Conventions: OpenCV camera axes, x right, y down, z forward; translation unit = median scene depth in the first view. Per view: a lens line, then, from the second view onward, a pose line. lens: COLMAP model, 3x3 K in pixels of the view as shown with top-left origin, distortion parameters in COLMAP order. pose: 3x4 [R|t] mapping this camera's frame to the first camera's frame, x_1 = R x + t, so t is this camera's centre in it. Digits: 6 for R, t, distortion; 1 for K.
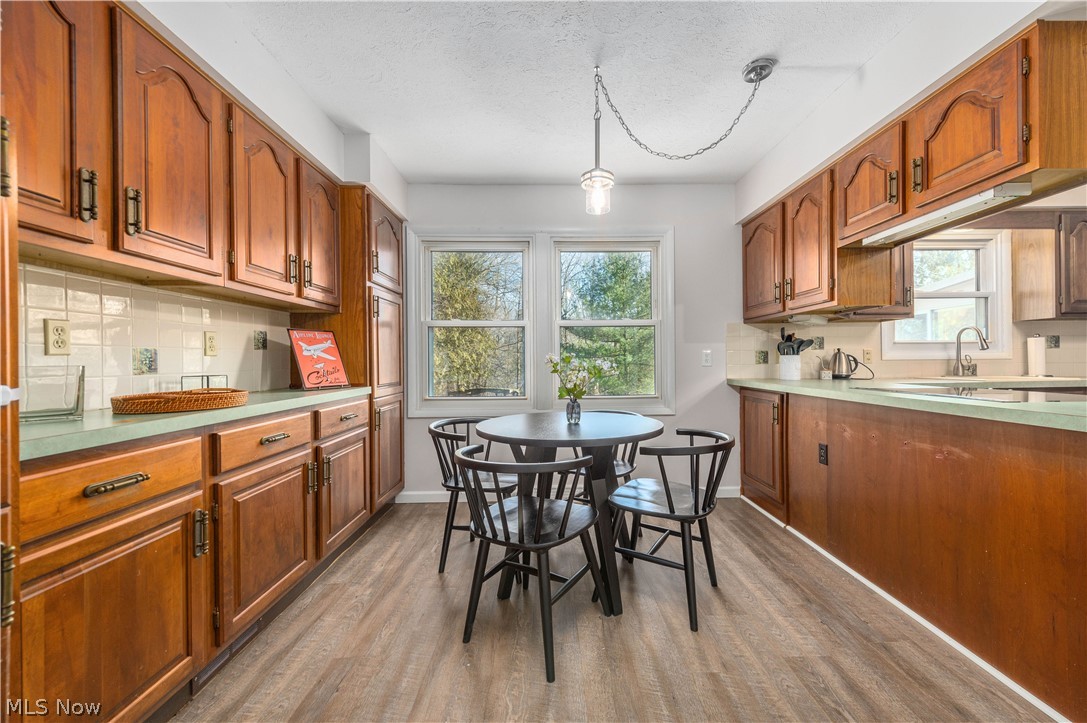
lens RADIAL K [[429.4, 0, 548.3], [0, 429.4, 366.3], [0, 0, 1]] dist [0.011355, -0.000123]
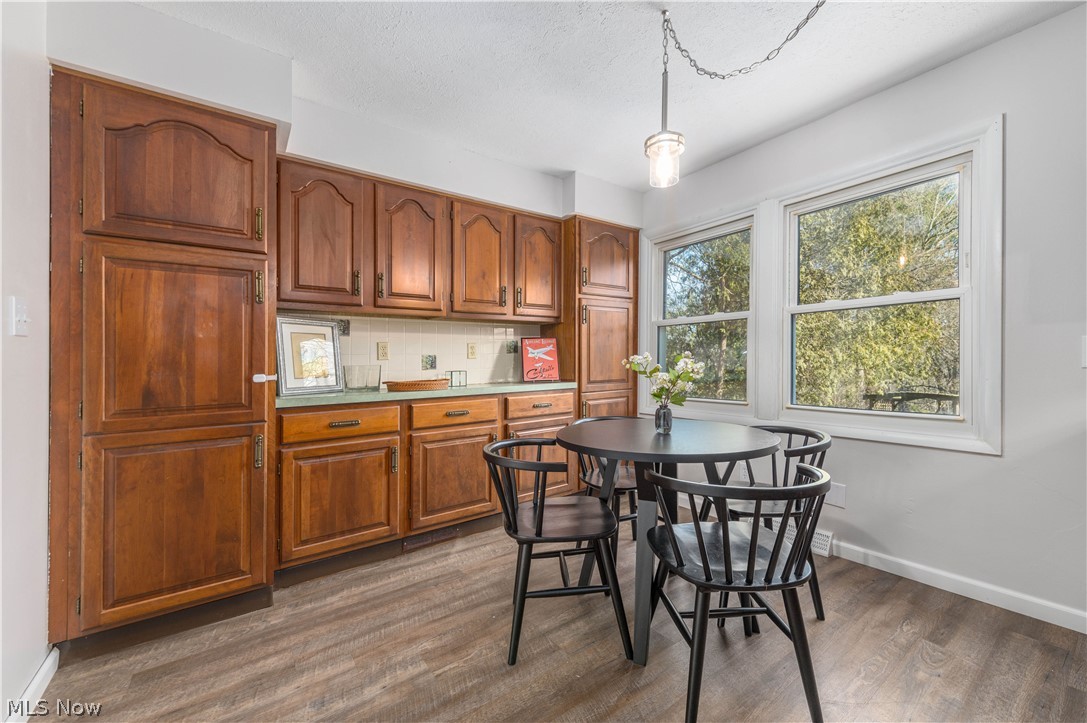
lens RADIAL K [[425.8, 0, 557.3], [0, 425.8, 362.1], [0, 0, 1]] dist [0.021860, -0.006925]
pose [[0.580364, 0.002342, -0.814354, 0.672864], [-0.001662, 0.999997, 0.001691, -0.013516], [0.814356, 0.000372, 0.580366, 0.347695]]
